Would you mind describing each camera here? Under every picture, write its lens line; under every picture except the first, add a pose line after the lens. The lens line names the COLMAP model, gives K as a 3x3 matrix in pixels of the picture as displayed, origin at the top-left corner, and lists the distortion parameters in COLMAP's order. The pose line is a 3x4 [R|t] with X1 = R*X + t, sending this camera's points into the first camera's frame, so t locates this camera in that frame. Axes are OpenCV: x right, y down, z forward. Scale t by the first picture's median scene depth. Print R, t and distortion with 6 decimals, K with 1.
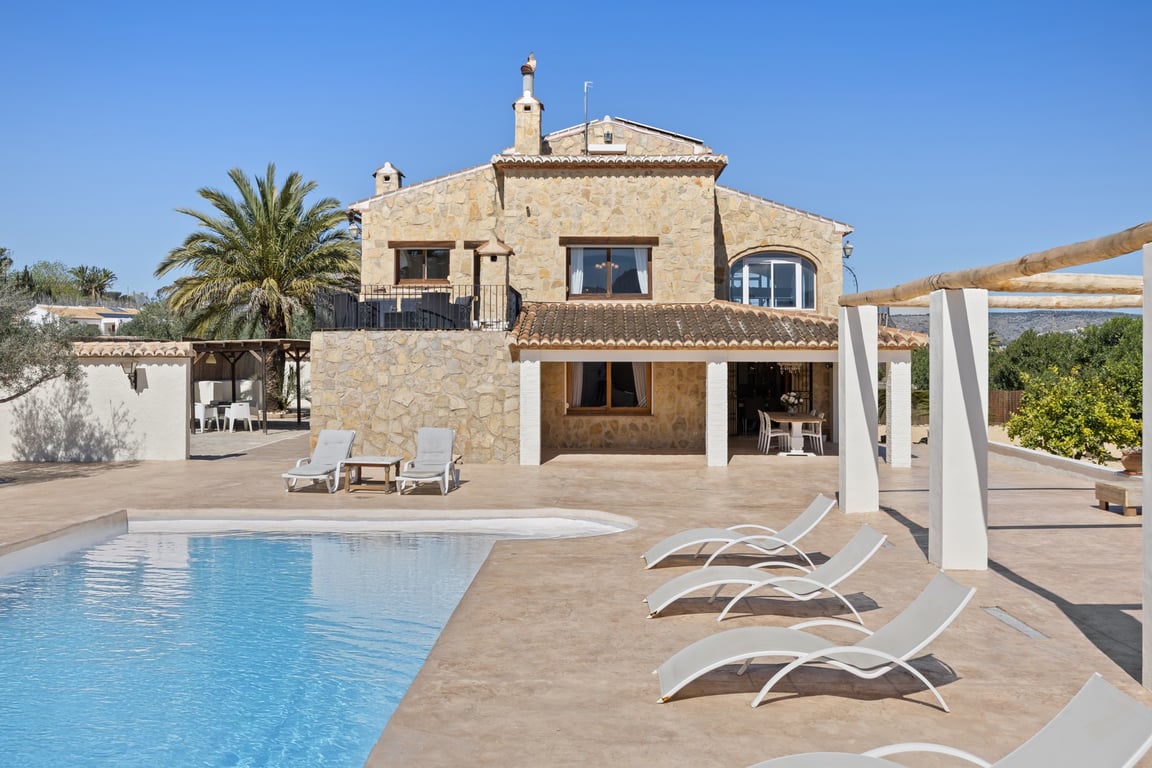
lens RADIAL K [[1041.3, 0, 595.9], [0, 1041.3, 357.7], [0, 0, 1]] dist [0.003130, -0.001473]
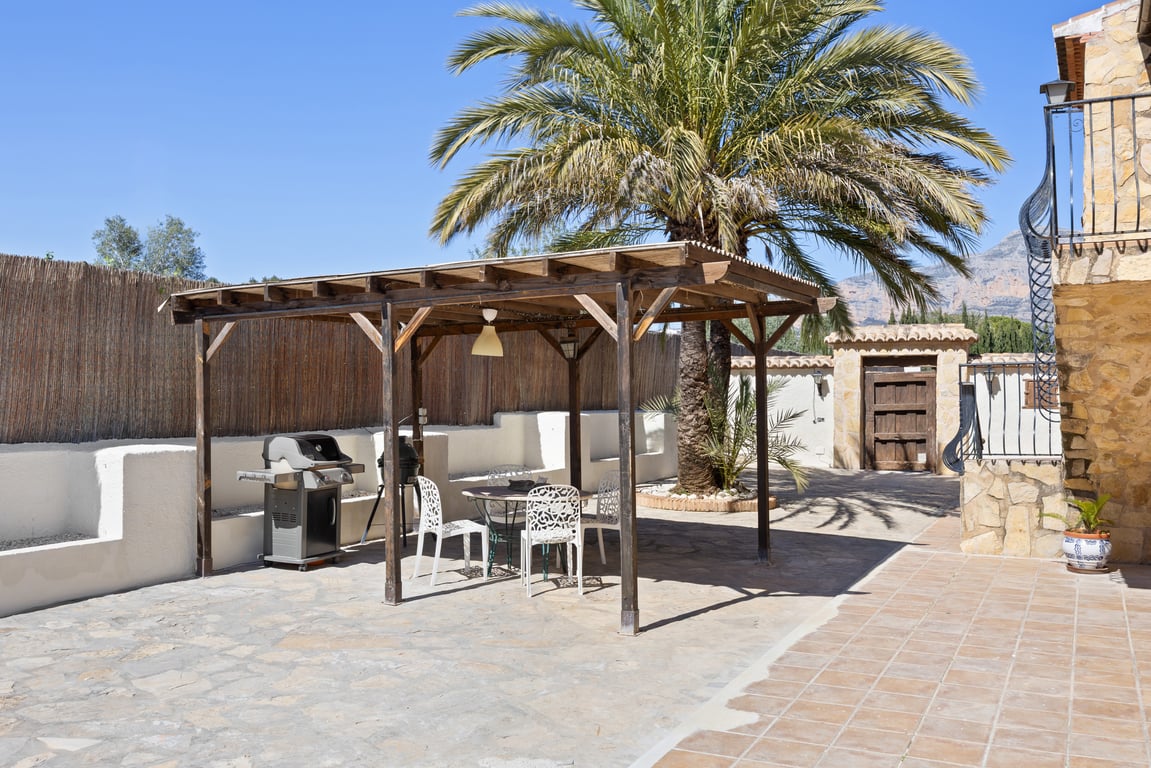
lens RADIAL K [[939.8, 0, 572.1], [0, 939.8, 364.9], [0, 0, 1]] dist [0.007054, 0.001136]
pose [[0.886045, -0.010225, -0.463487, -0.196026], [-0.002288, 0.999648, -0.026427, 0.014179], [0.463594, 0.024476, 0.885710, 0.692175]]
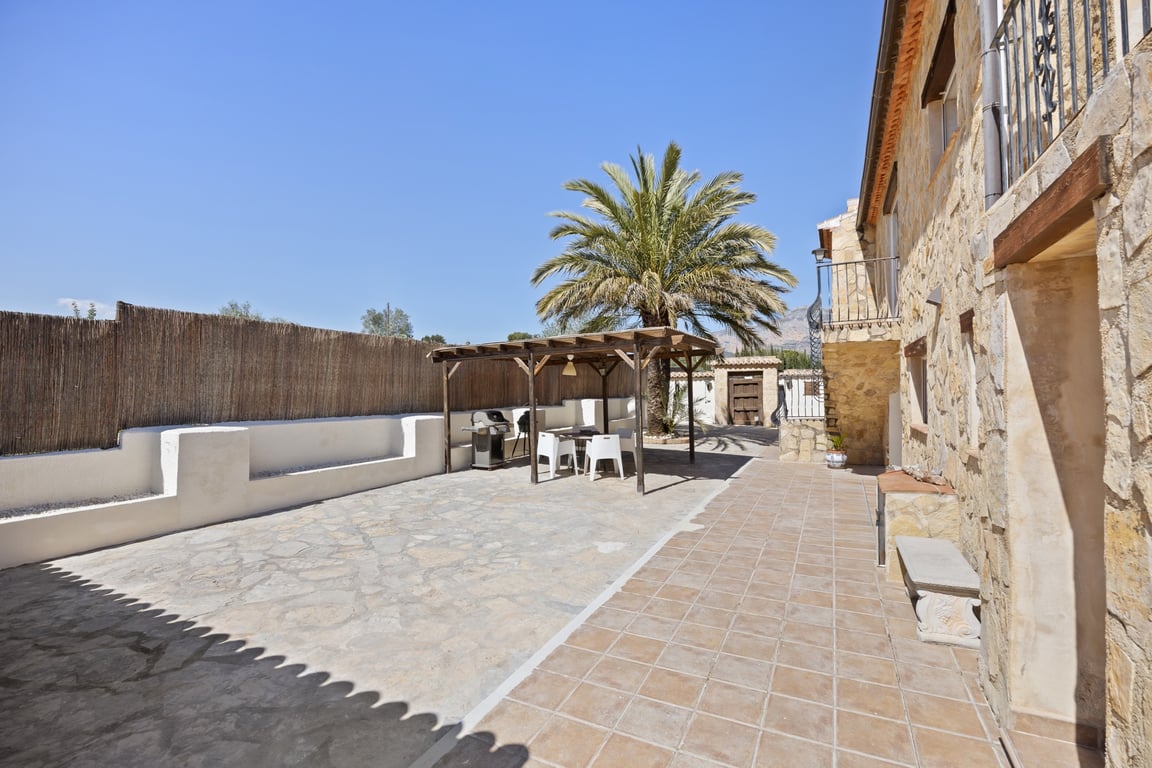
lens RADIAL K [[460.1, 0, 570.9], [0, 460.1, 374.0], [0, 0, 1]] dist [-0.000152, -0.000053]
pose [[0.880279, -0.020061, -0.474032, -0.199797], [0.007512, 0.999570, -0.028351, 0.012309], [0.474397, 0.021396, 0.880051, 0.658188]]
